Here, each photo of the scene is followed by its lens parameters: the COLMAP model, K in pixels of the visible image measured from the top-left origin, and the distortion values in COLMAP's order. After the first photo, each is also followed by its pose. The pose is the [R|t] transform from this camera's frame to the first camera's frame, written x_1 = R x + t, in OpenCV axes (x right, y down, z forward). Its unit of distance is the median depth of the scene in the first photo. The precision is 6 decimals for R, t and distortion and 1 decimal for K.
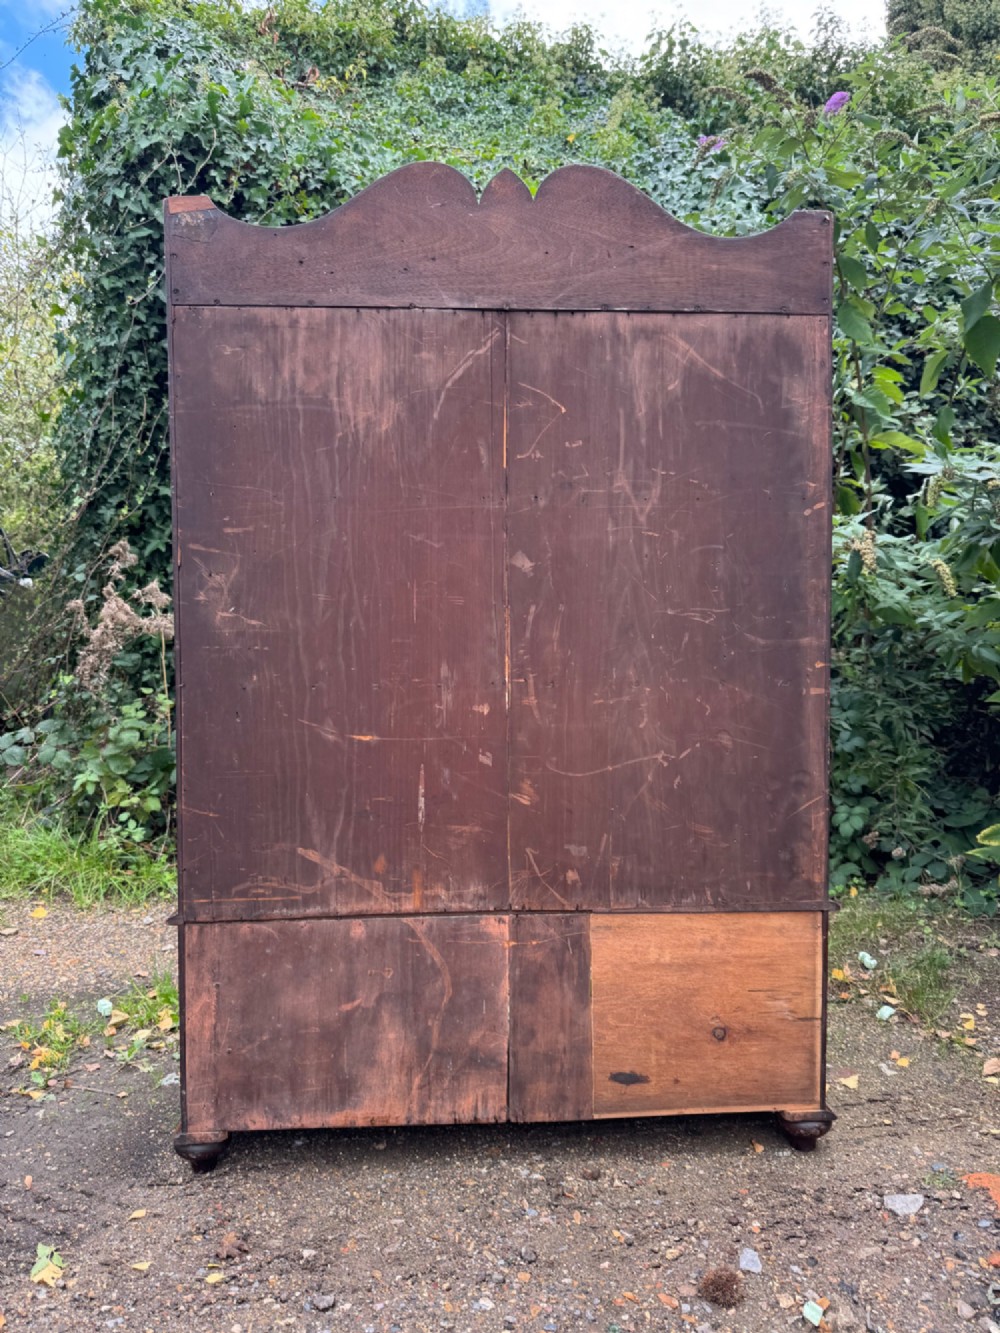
lens RADIAL K [[956.2, 0, 495.5], [0, 956.2, 661.9], [0, 0, 1]] dist [-0.002234, -0.006520]
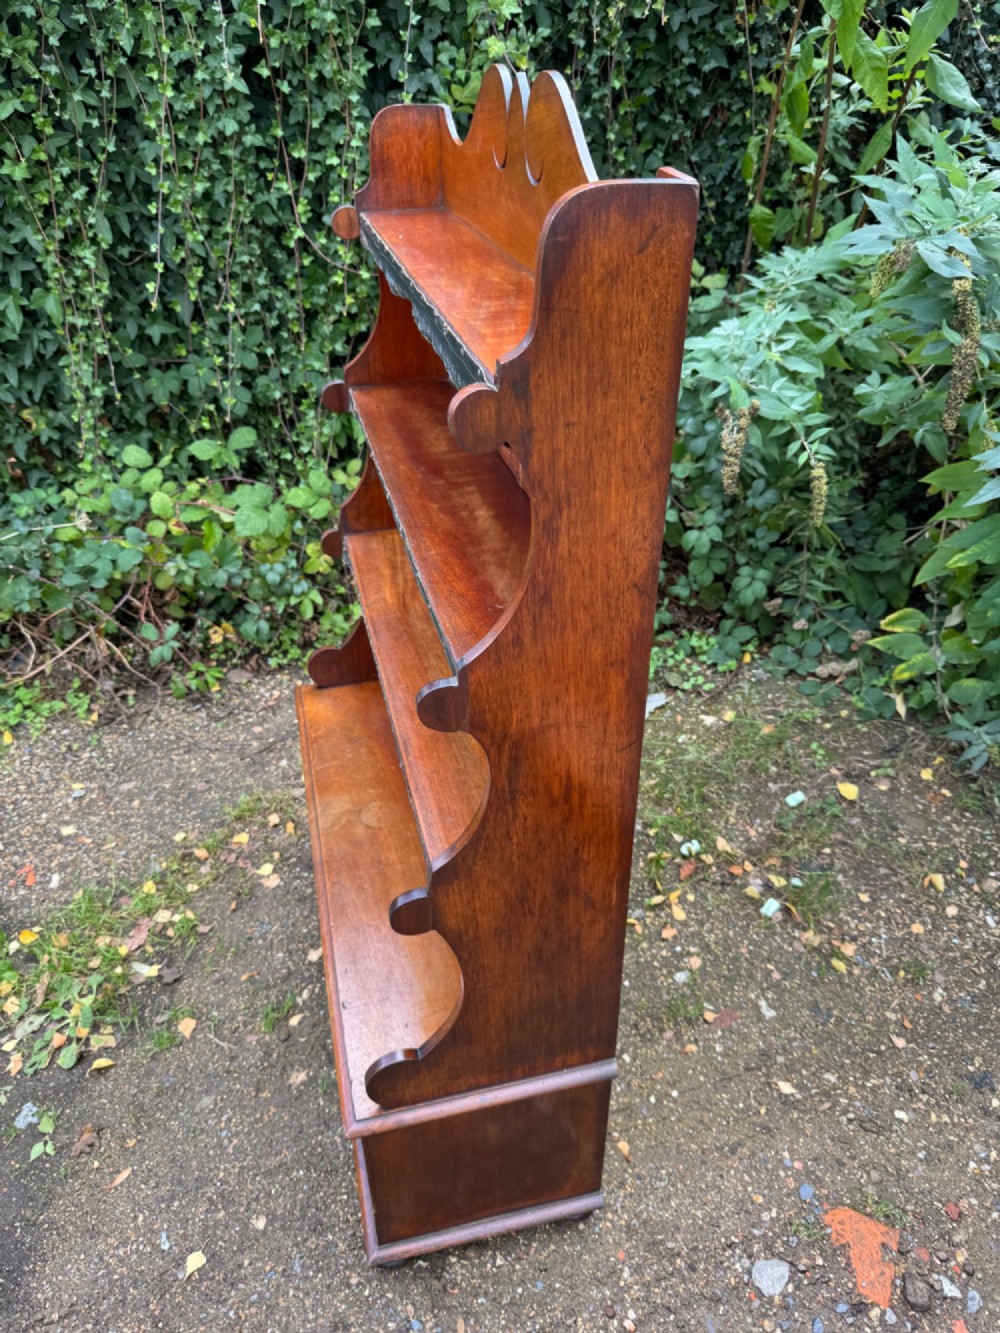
lens RADIAL K [[970.7, 0, 500.0], [0, 970.7, 666.5], [0, 0, 1]] dist [-0.017707, 0.008139]
pose [[0.991124, -0.093263, 0.094742, 0.063764], [0.026719, 0.837844, 0.545256, -0.389275], [-0.130231, -0.537885, 0.832898, 0.344801]]
